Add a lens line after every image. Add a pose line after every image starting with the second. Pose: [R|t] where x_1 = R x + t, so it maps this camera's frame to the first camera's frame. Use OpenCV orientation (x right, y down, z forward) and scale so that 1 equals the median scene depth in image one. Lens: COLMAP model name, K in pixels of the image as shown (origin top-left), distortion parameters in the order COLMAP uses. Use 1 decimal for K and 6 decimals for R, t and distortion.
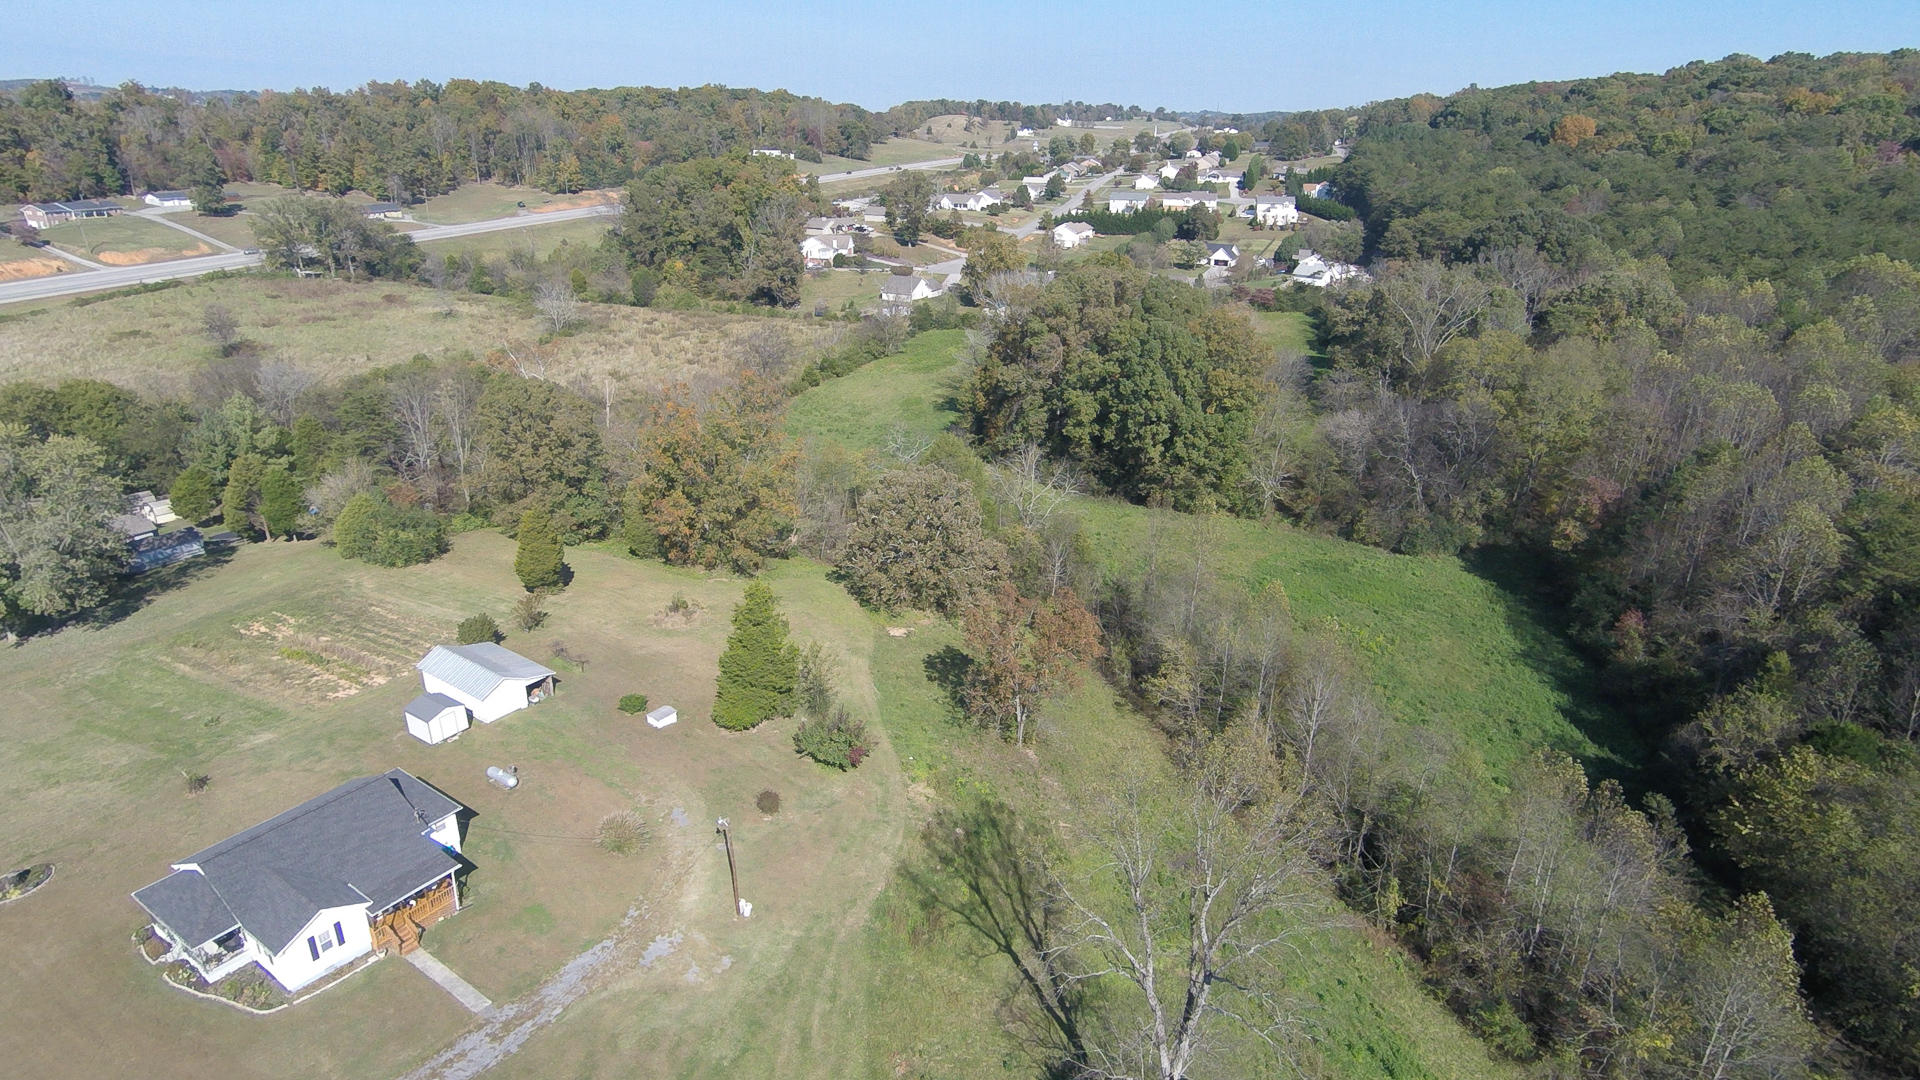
lens RADIAL K [[1031.7, 0, 960.0], [0, 1031.7, 540.0], [0, 0, 1]] dist [-0.019459, 0.027944]
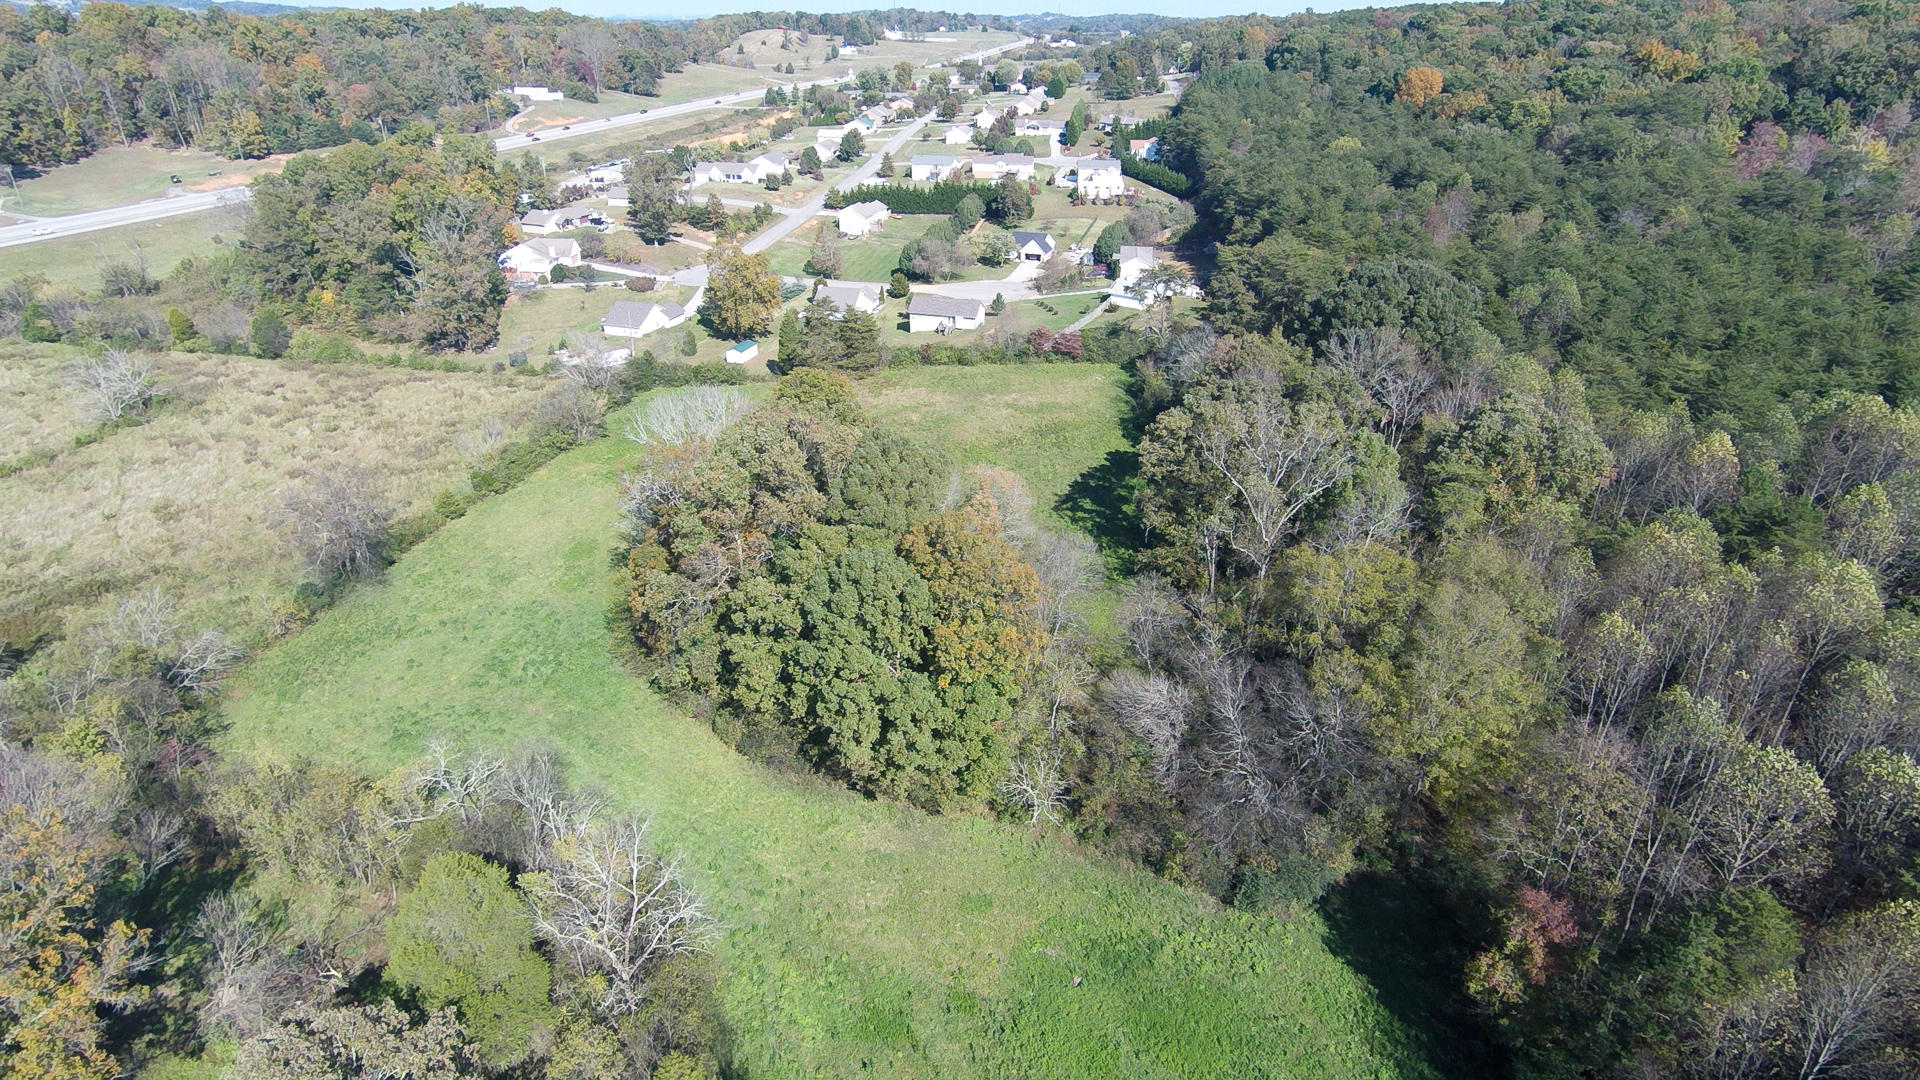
lens RADIAL K [[1031.7, 0, 960.0], [0, 1031.7, 540.0], [0, 0, 1]] dist [-0.019459, 0.027944]
pose [[0.990272, -0.064992, 0.123031, 0.064822], [0.054926, 0.994992, 0.083512, -0.096463], [-0.127843, -0.075942, 0.988883, 0.134287]]
